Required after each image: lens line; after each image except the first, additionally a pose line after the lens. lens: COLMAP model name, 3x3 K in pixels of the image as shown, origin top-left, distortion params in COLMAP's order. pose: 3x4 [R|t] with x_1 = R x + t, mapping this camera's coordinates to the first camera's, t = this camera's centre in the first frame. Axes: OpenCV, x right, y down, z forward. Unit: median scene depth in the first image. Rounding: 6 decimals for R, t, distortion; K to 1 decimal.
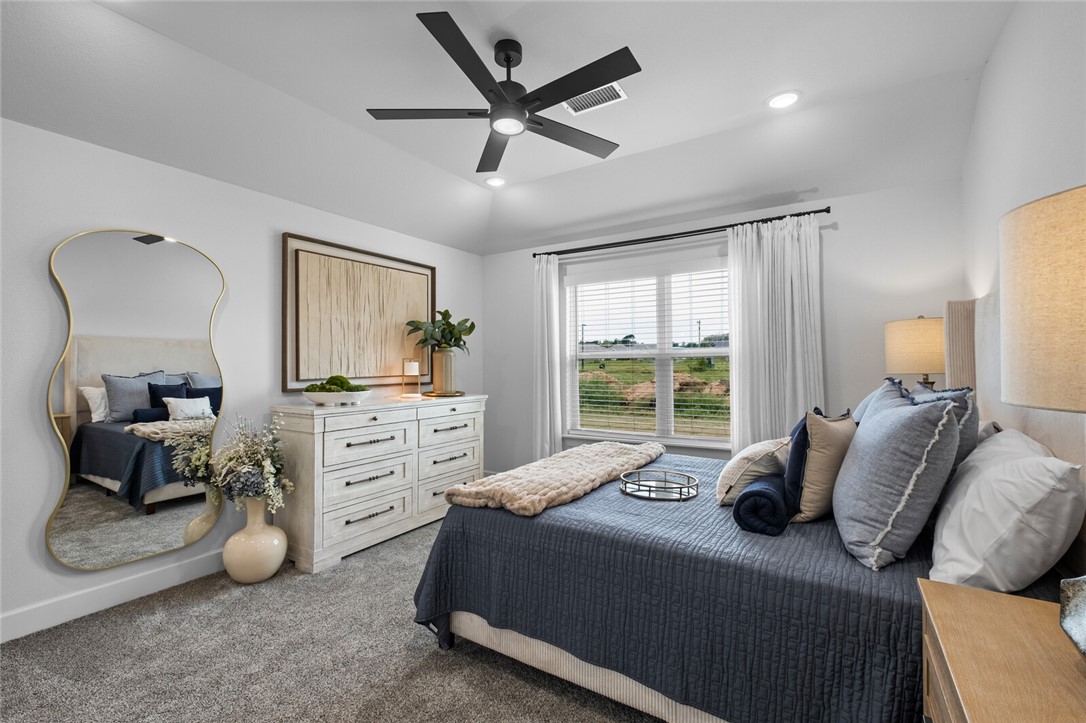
lens RADIAL K [[464.8, 0, 543.0], [0, 464.8, 361.5], [0, 0, 1]] dist [0.001236, -0.000011]
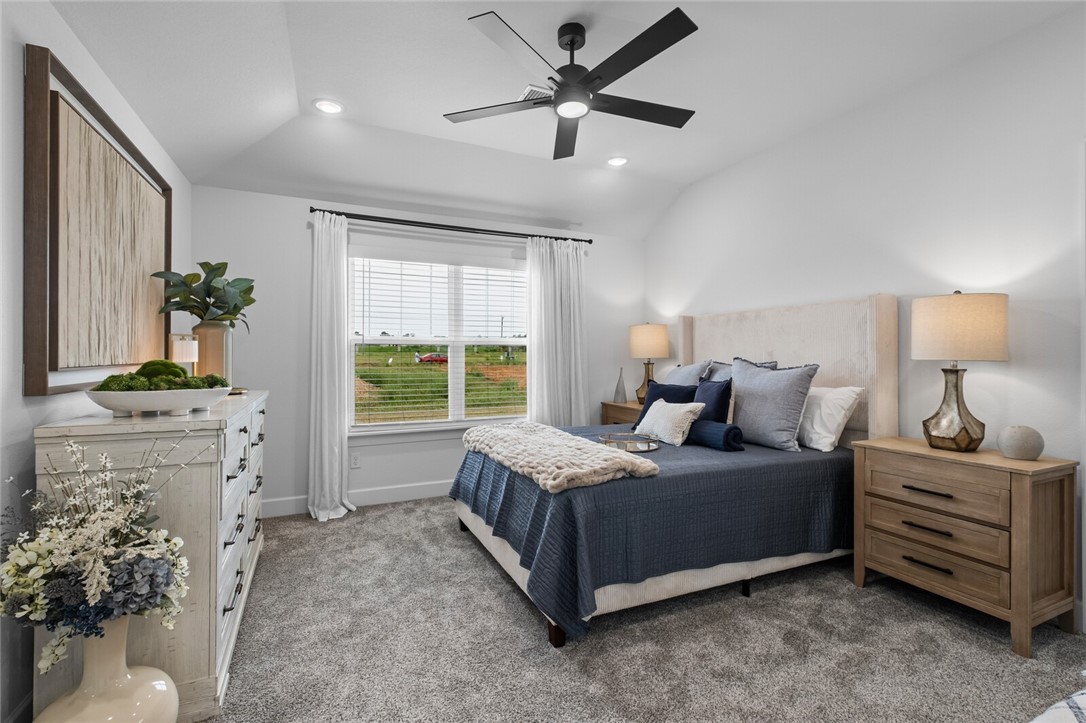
lens RADIAL K [[480.0, 0, 541.7], [0, 480.0, 357.9], [0, 0, 1]] dist [0.002597, 0.000333]
pose [[0.558027, 0.004176, 0.829812, -0.637112], [-0.010767, 0.999940, 0.002208, 0.020650], [-0.829753, -0.010167, 0.558038, 0.302019]]
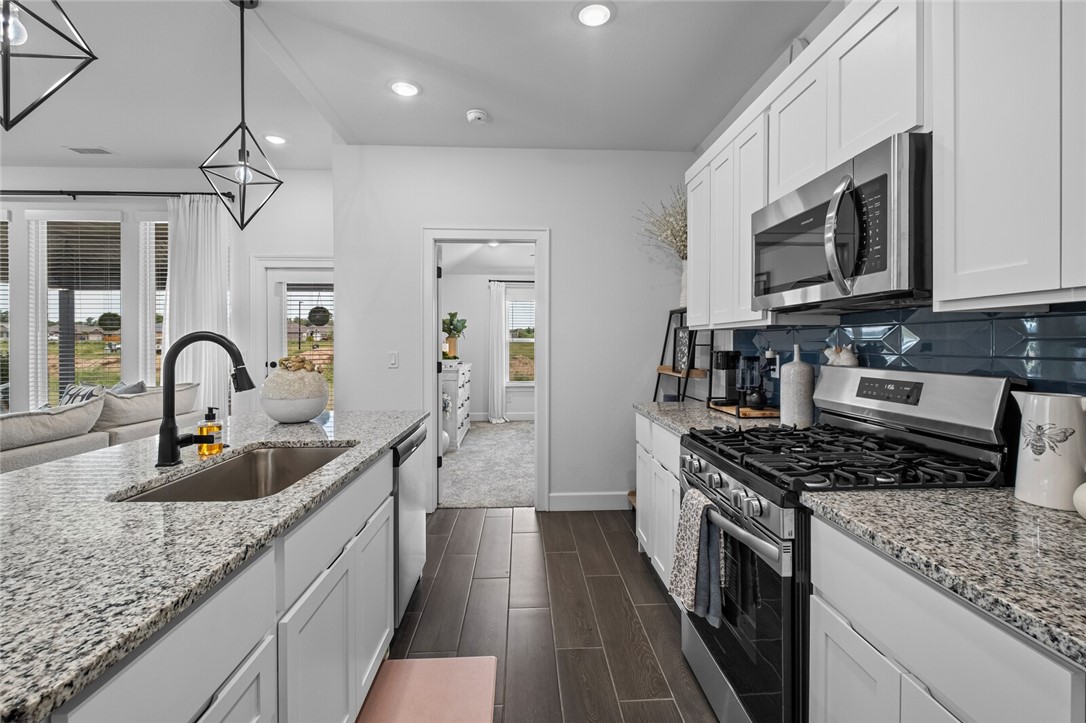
lens RADIAL K [[480.0, 0, 541.7], [0, 480.0, 357.9], [0, 0, 1]] dist [0.002597, 0.000333]
pose [[0.831117, -0.011979, 0.555968, -1.126325], [-0.007862, 0.999415, 0.033287, -0.008520], [-0.556041, -0.032037, 0.830537, -0.763899]]
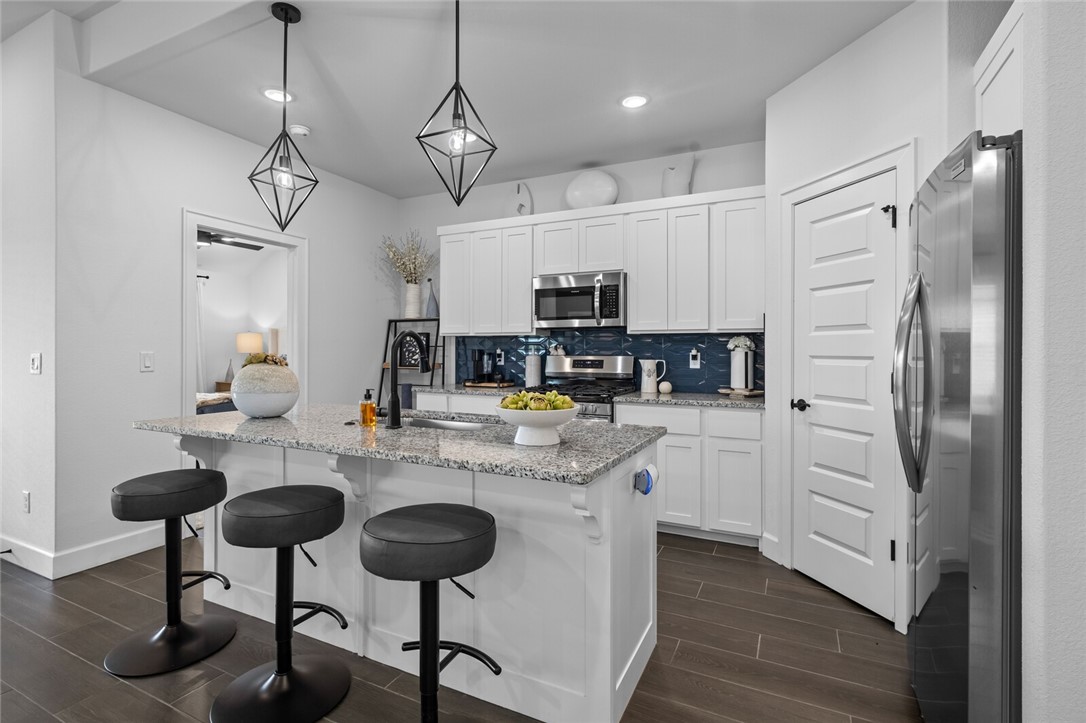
lens RADIAL K [[512.0, 0, 543.0], [0, 512.0, 361.5], [0, 0, 1]] dist [-0.001382, -0.000206]
pose [[-0.099622, -0.013904, 0.994928, -1.832880], [-0.009726, 0.999868, 0.013000, 0.016963], [-0.994978, -0.008382, -0.099744, -0.302071]]
